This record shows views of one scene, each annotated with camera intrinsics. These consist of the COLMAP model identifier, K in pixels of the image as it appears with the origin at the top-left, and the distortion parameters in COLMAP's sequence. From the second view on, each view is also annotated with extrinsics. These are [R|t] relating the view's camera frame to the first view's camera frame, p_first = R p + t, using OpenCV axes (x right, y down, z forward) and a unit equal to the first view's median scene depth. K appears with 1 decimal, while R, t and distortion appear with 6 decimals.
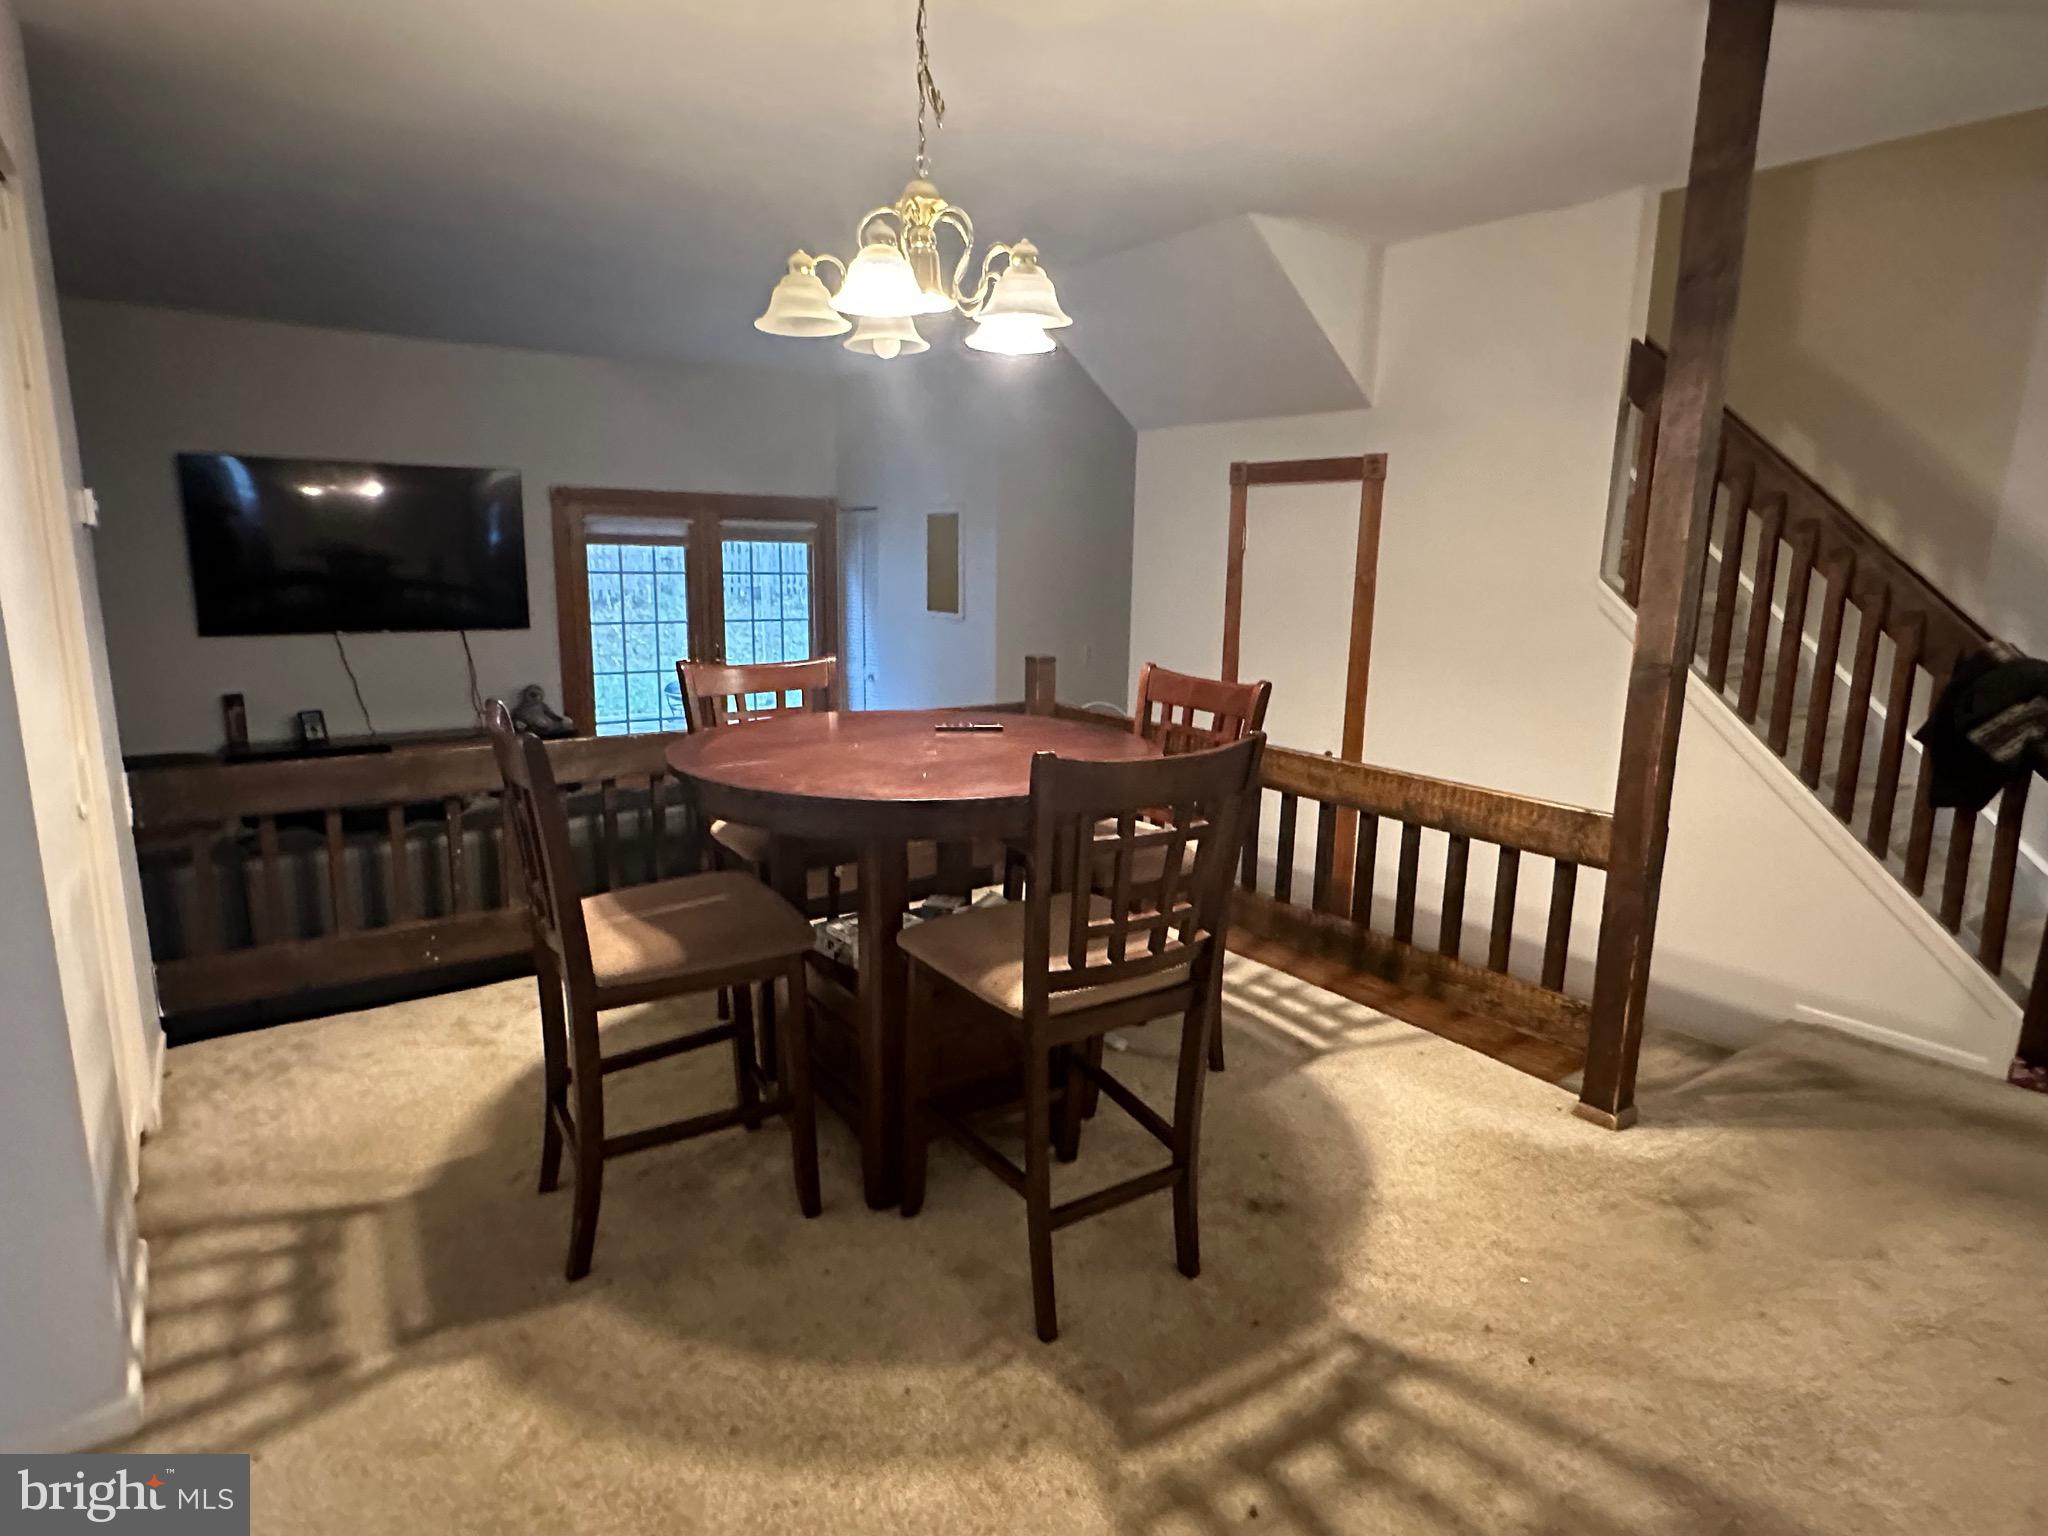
lens RADIAL K [[1122.5, 0, 1021.5], [0, 1122.5, 768.4], [0, 0, 1]] dist [0.011640, 0.000104]
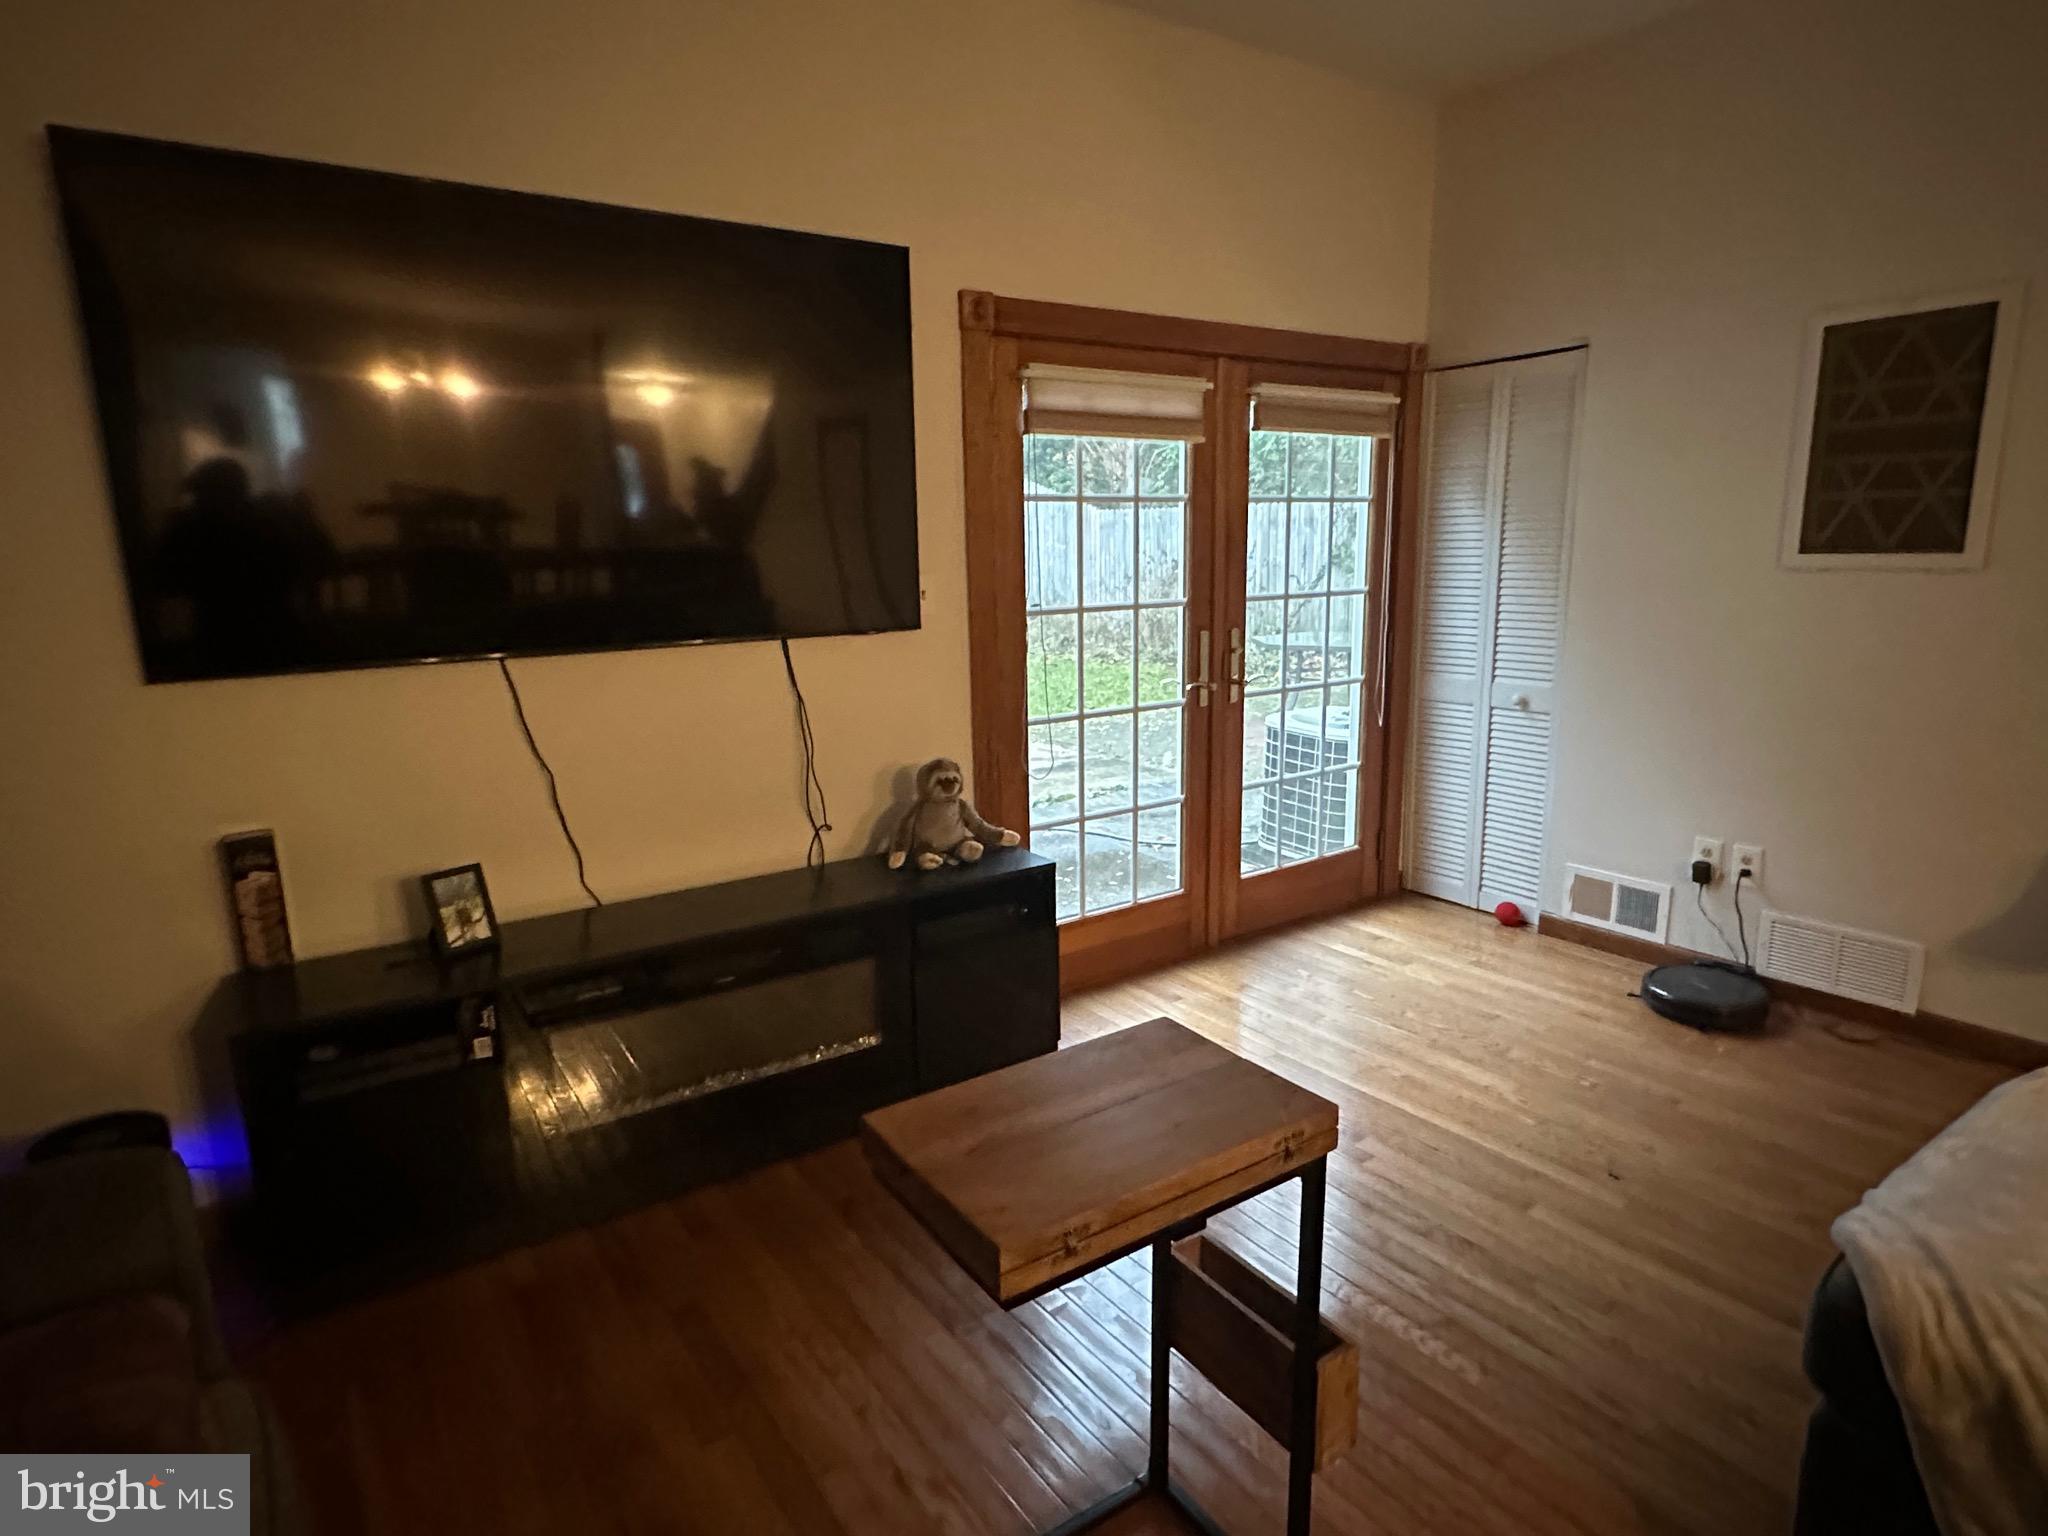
lens RADIAL K [[1122.5, 0, 1016.3], [0, 1122.5, 773.7], [0, 0, 1]] dist [0.011640, 0.000104]
pose [[0.999296, -0.032982, -0.017871, -0.403104], [0.033255, 0.999331, 0.015242, -0.075725], [0.017357, -0.015825, 0.999724, 0.582421]]
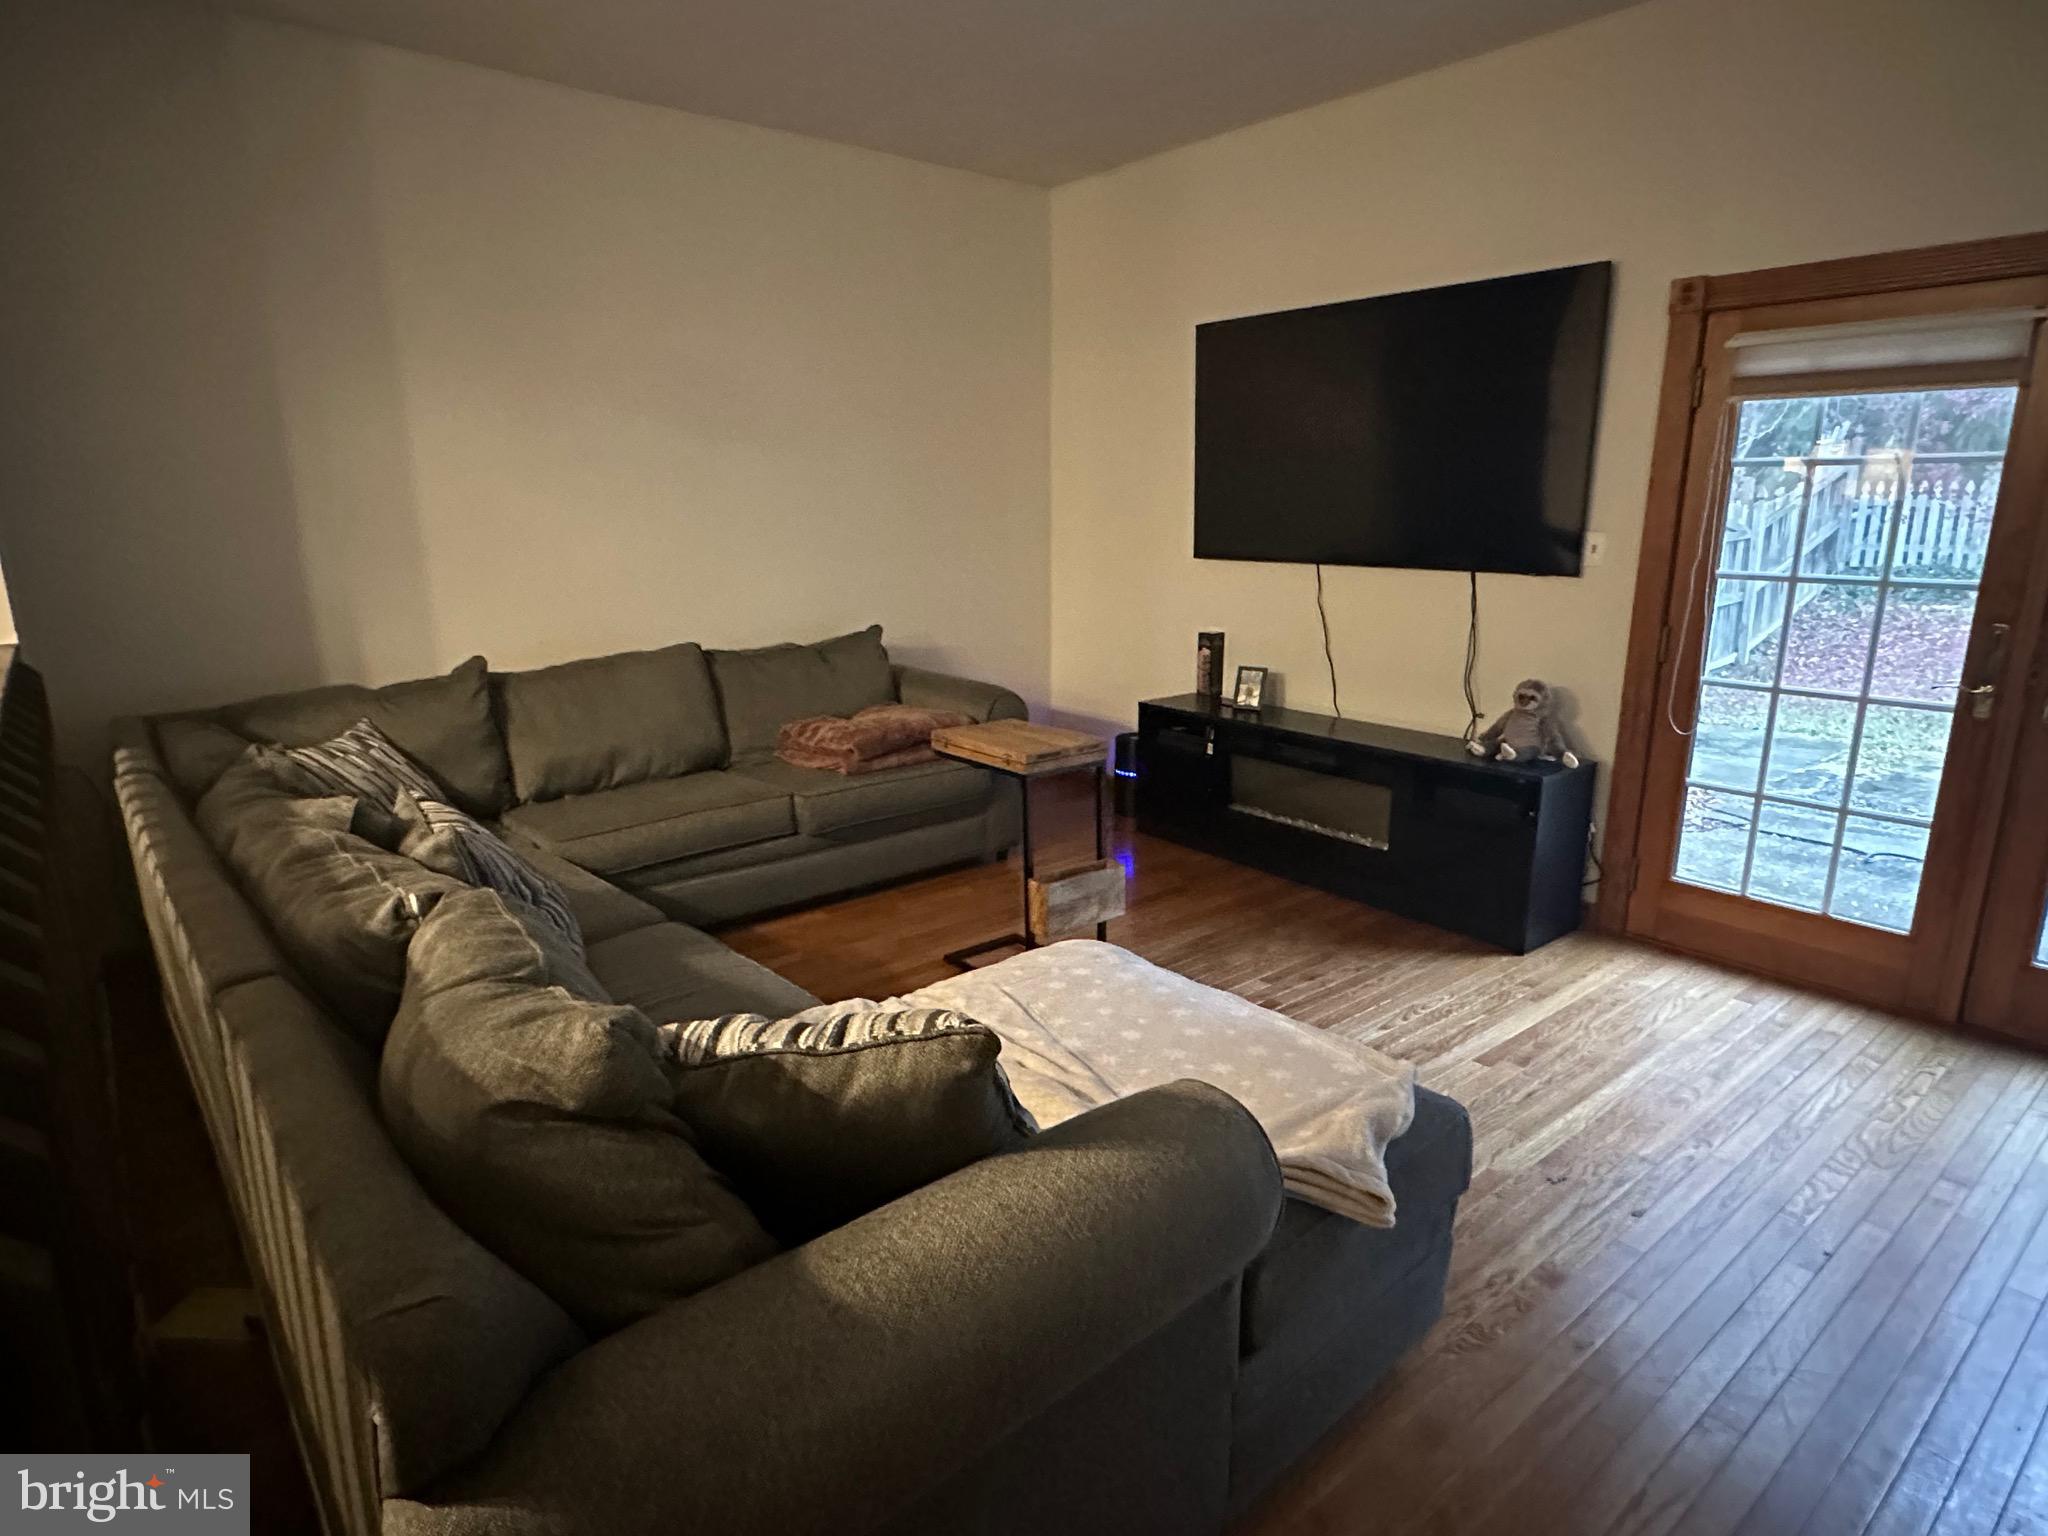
lens RADIAL K [[1122.5, 0, 1010.6], [0, 1122.5, 763.5], [0, 0, 1]] dist [0.011640, 0.000104]
pose [[0.083151, 0.211484, -0.973838, 0.066838], [-0.192532, 0.962220, 0.192521, -0.092547], [0.977761, 0.171487, 0.120727, 0.711065]]
